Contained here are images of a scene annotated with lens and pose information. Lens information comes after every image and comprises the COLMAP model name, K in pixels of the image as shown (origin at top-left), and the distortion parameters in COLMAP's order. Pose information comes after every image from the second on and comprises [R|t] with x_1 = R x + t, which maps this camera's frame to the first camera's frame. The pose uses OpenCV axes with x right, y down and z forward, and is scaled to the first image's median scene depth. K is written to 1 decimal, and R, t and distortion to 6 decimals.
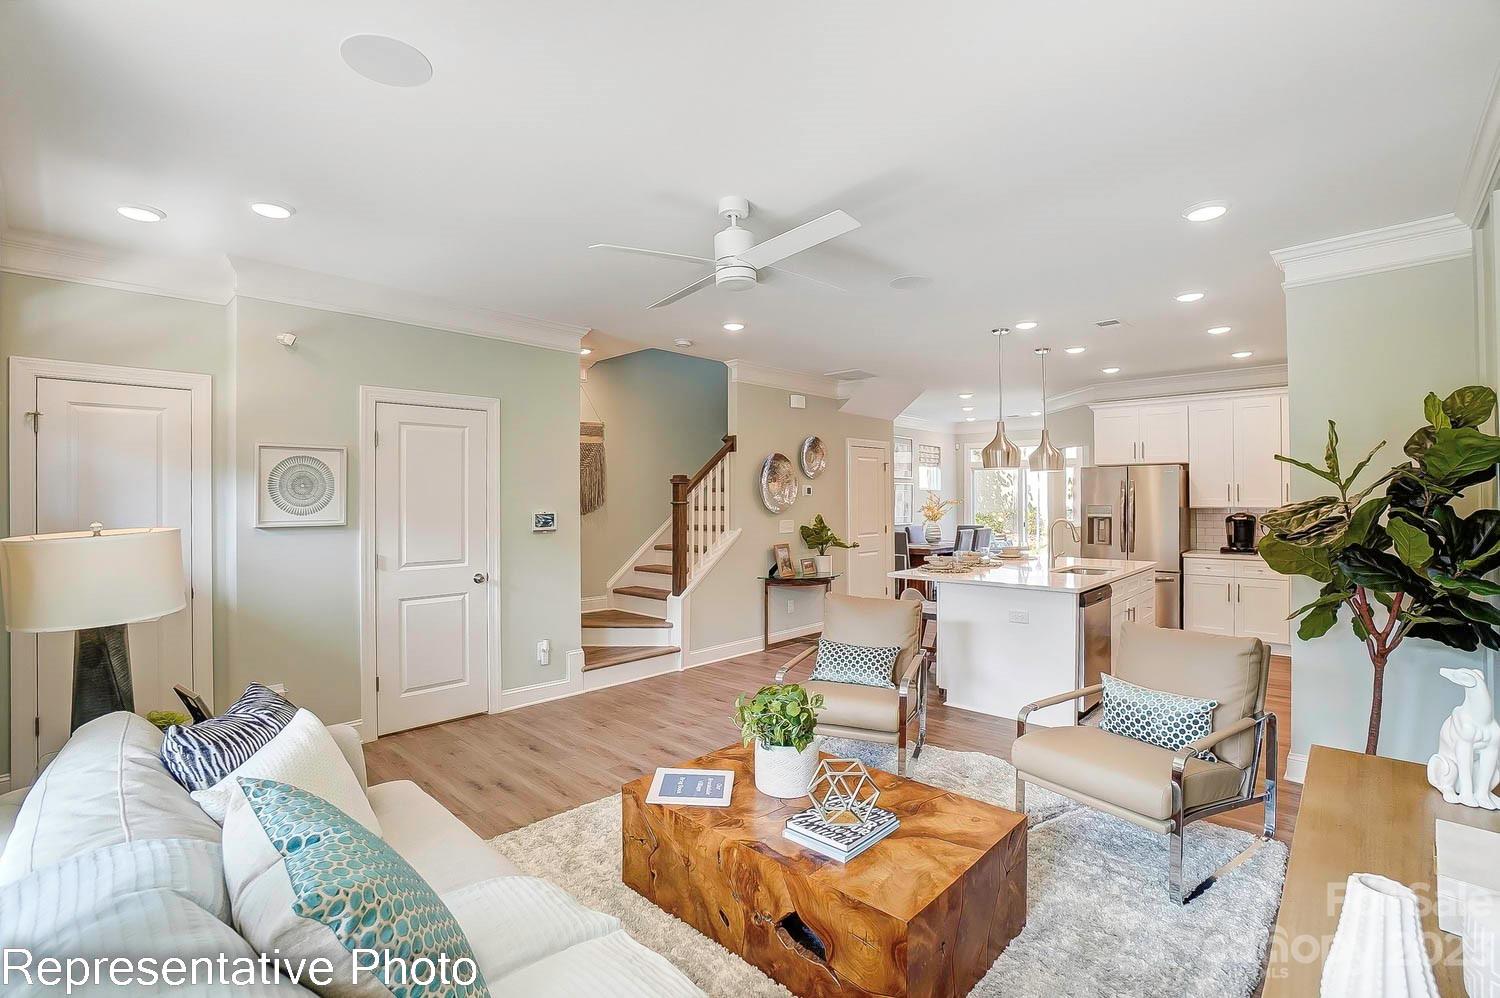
lens RADIAL K [[658.5, 0, 735.1], [0, 658.5, 493.8], [0, 0, 1]] dist [-0.016084, 0.015018]
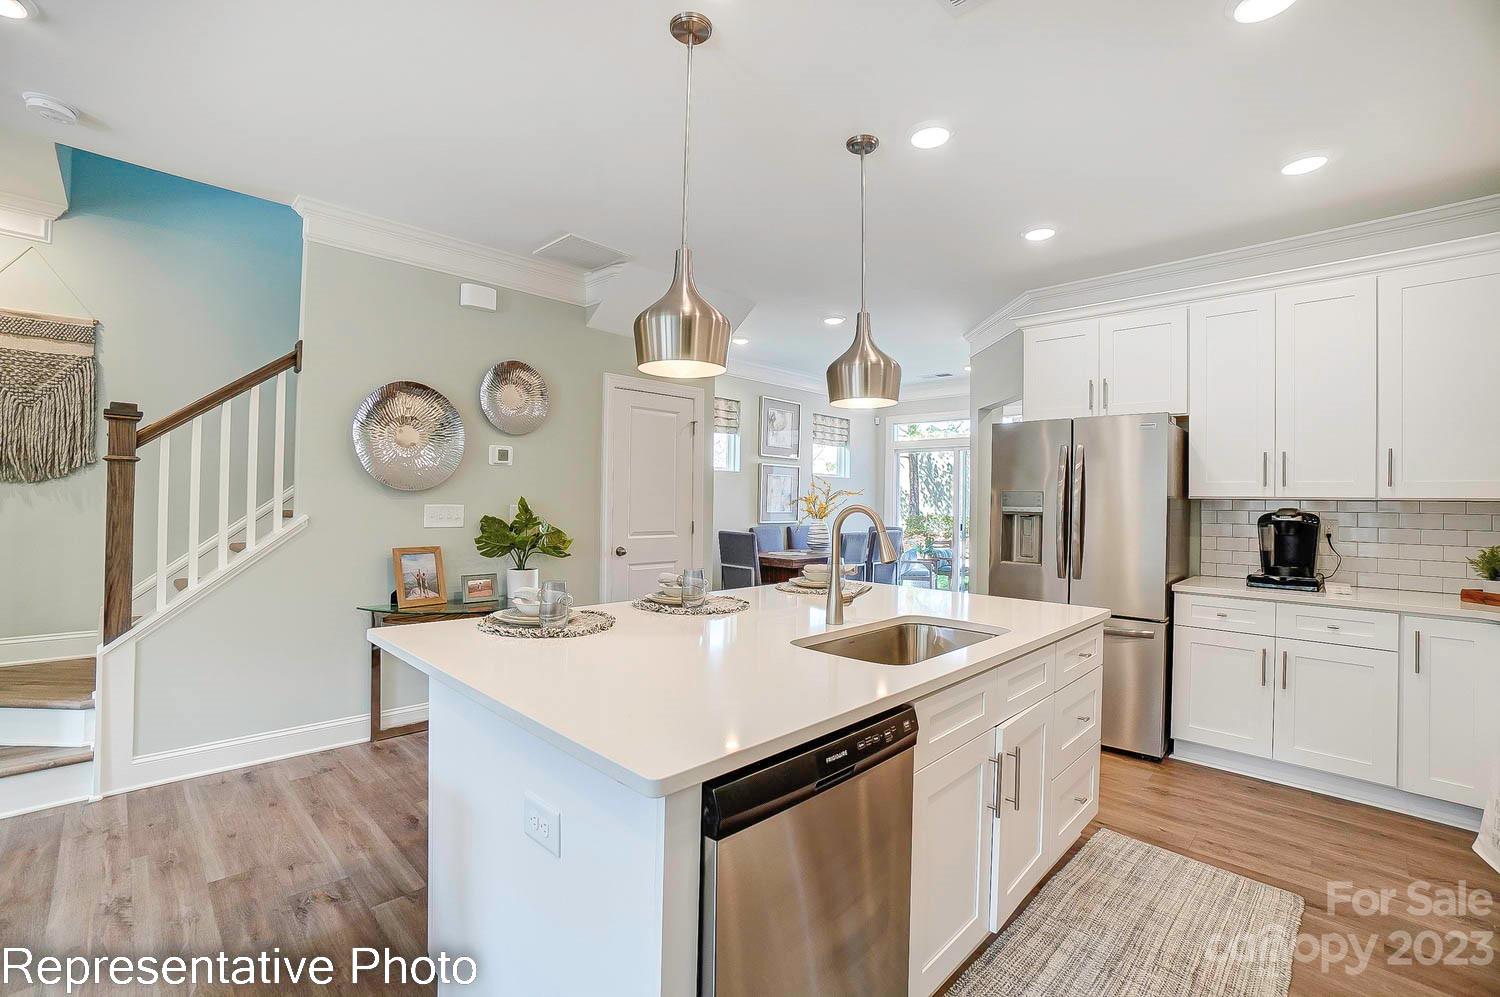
lens RADIAL K [[651.2, 0, 699.1], [0, 651.2, 492.5], [0, 0, 1]] dist [-0.051688, 0.020561]
pose [[0.998327, 0.020700, -0.053984, 0.337552], [-0.020780, 0.999784, -0.000910, 0.027015], [0.053953, 0.002031, 0.998541, 0.481760]]
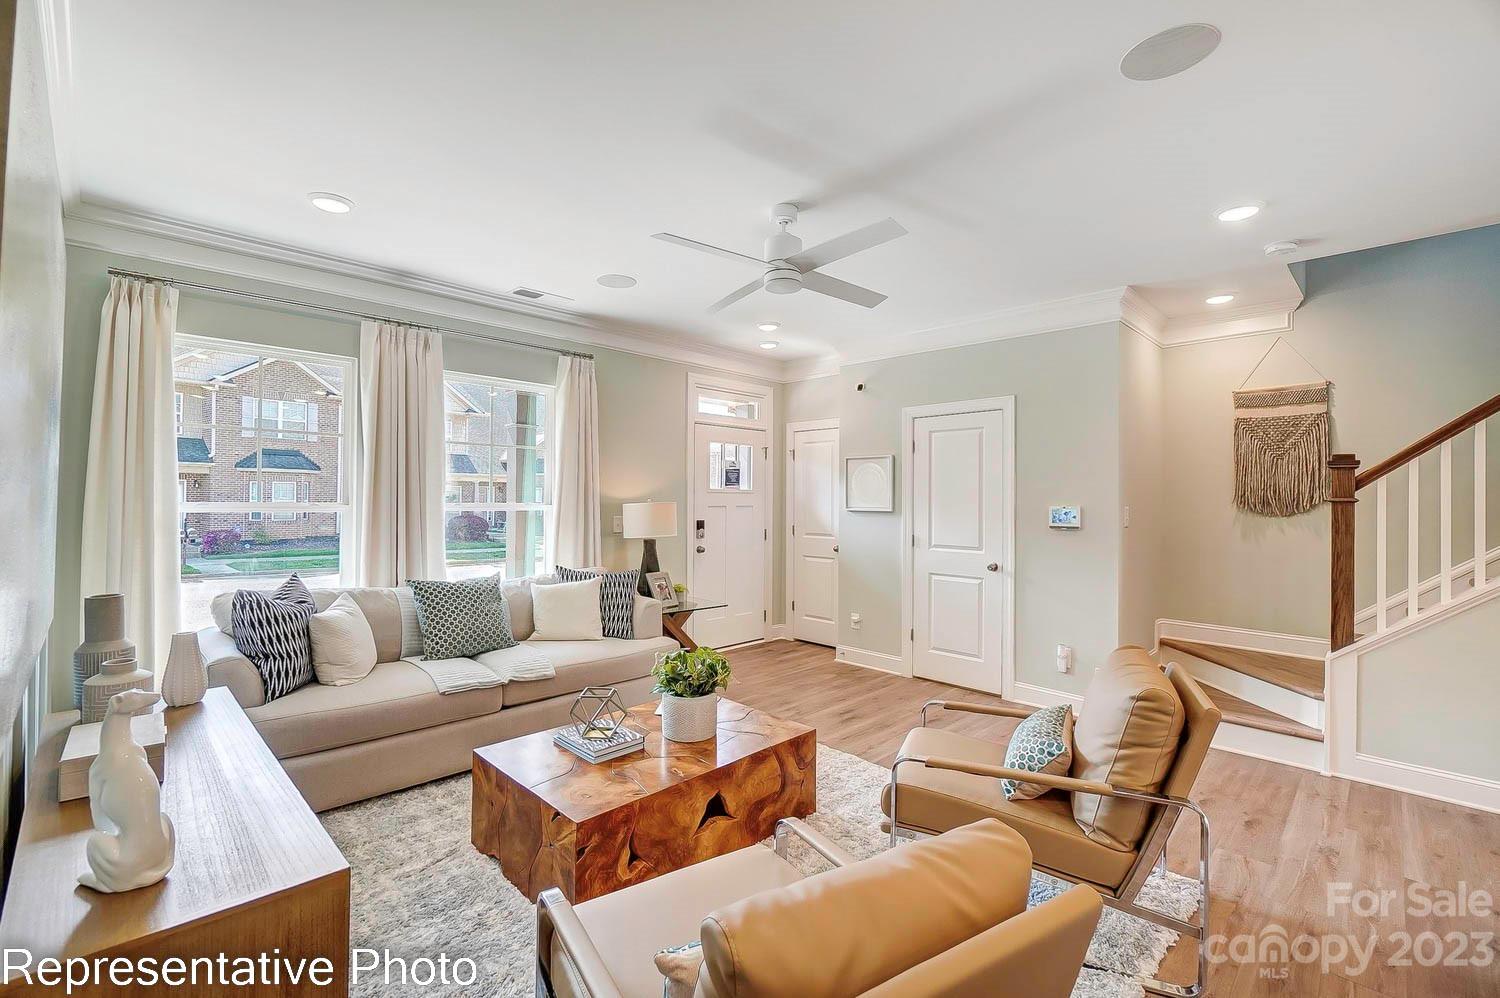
lens RADIAL K [[677.4, 0, 745.8], [0, 677.4, 495.2], [0, 0, 1]] dist [-0.002310, -0.000420]
pose [[-0.007739, 0.004989, -0.999958, 0.477834], [0.005293, 0.999974, 0.004948, 0.002624], [0.999956, -0.005254, -0.007765, 0.405419]]
